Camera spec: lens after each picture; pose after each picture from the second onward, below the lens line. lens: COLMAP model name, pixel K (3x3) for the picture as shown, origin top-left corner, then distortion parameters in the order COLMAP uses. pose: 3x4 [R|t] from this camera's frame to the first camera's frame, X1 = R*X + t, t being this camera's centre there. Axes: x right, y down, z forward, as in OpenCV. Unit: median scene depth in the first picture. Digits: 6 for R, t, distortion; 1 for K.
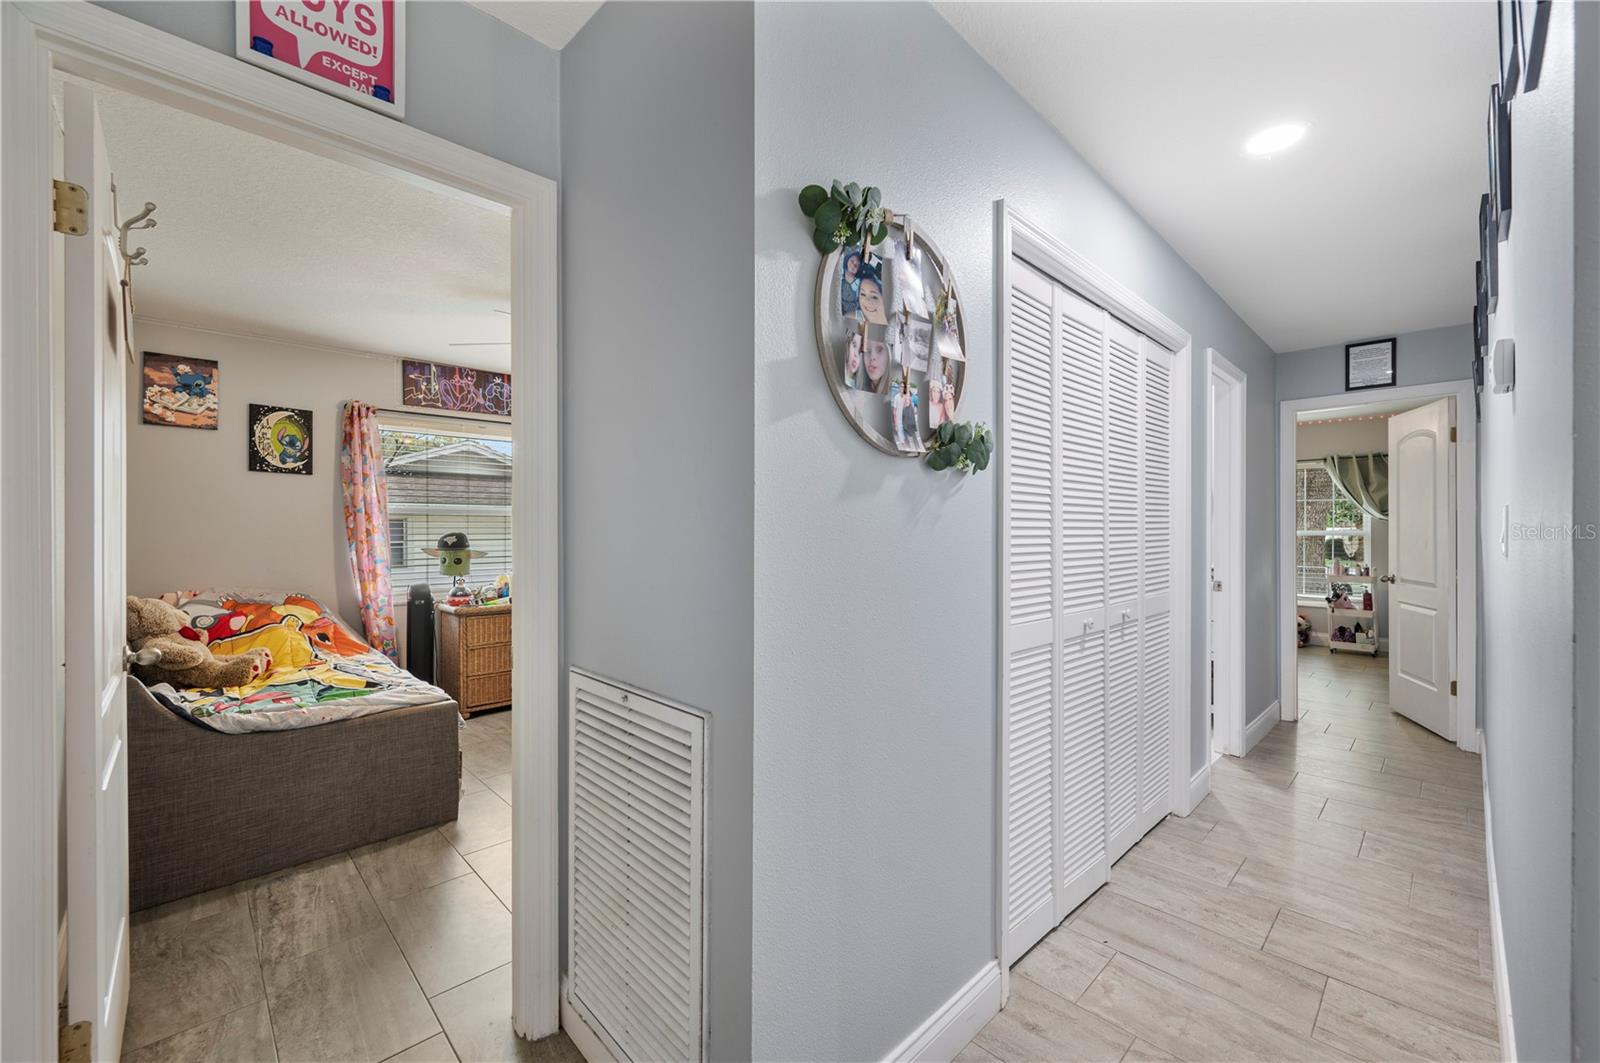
lens RADIAL K [[631.8, 0, 788.0], [0, 631.8, 519.4], [0, 0, 1]] dist [0.000311, -0.000176]
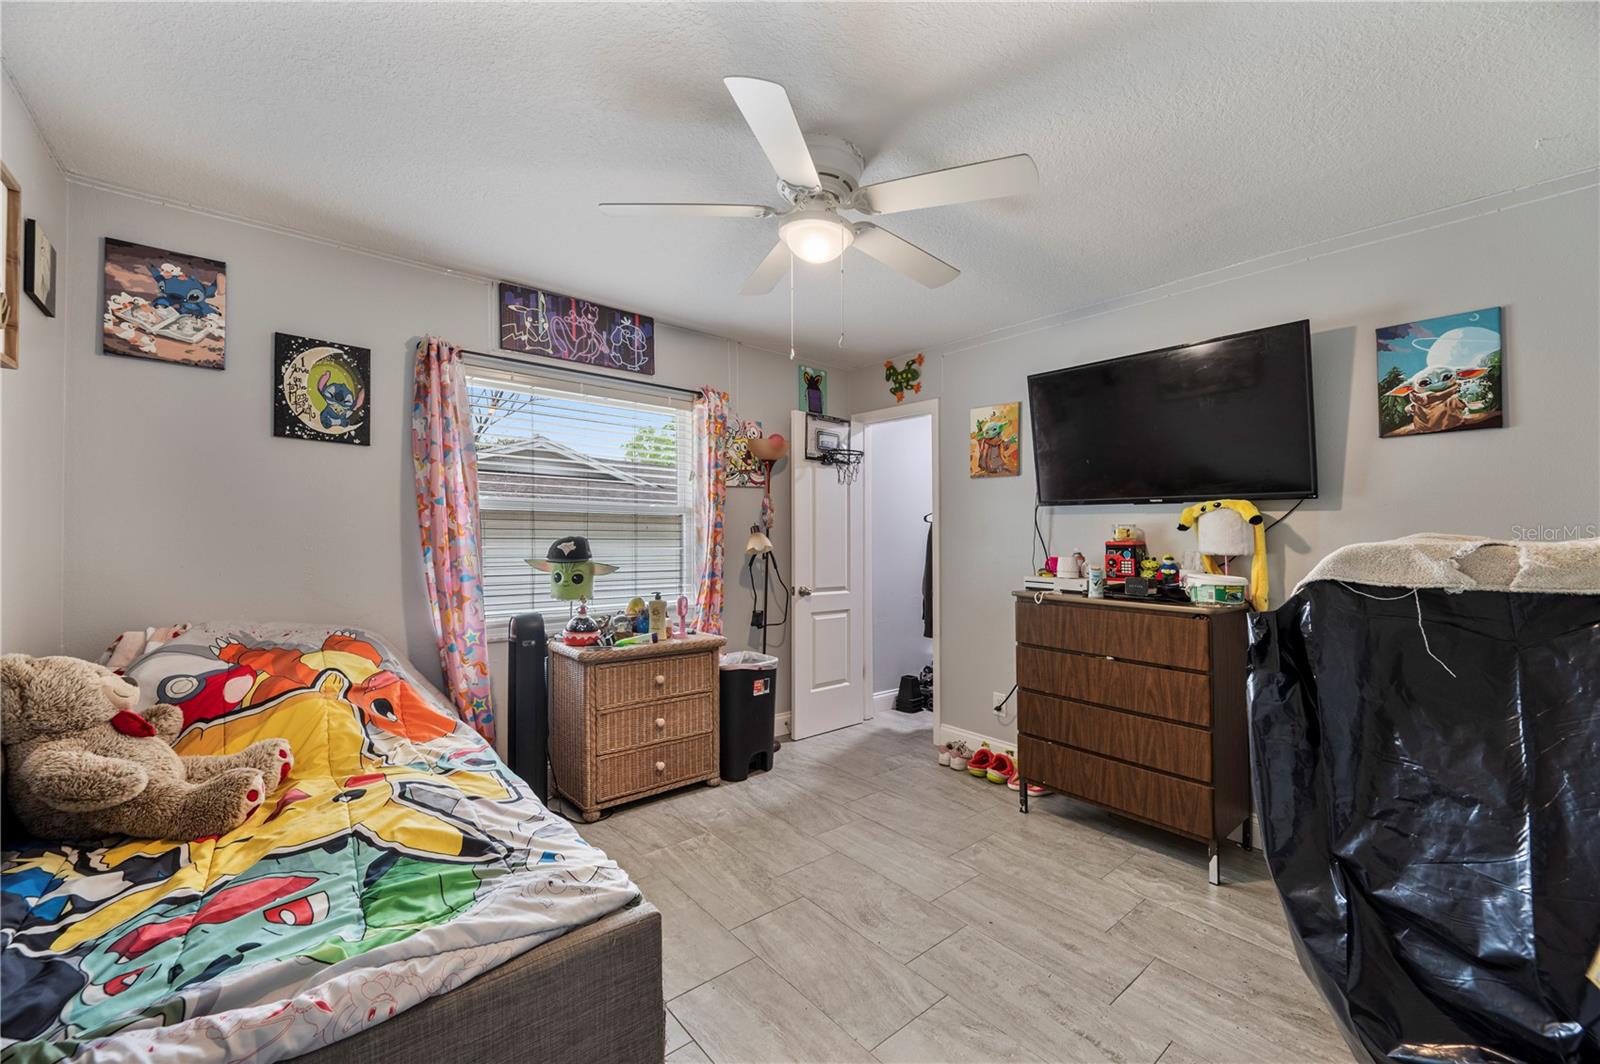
lens RADIAL K [[631.8, 0, 812.8], [0, 631.8, 538.8], [0, 0, 1]] dist [0.000311, -0.000176]
pose [[0.998774, 0.016605, -0.046635, -0.265805], [-0.015680, 0.999674, 0.020135, 0.006017], [0.046954, -0.019379, 0.998709, 0.371296]]
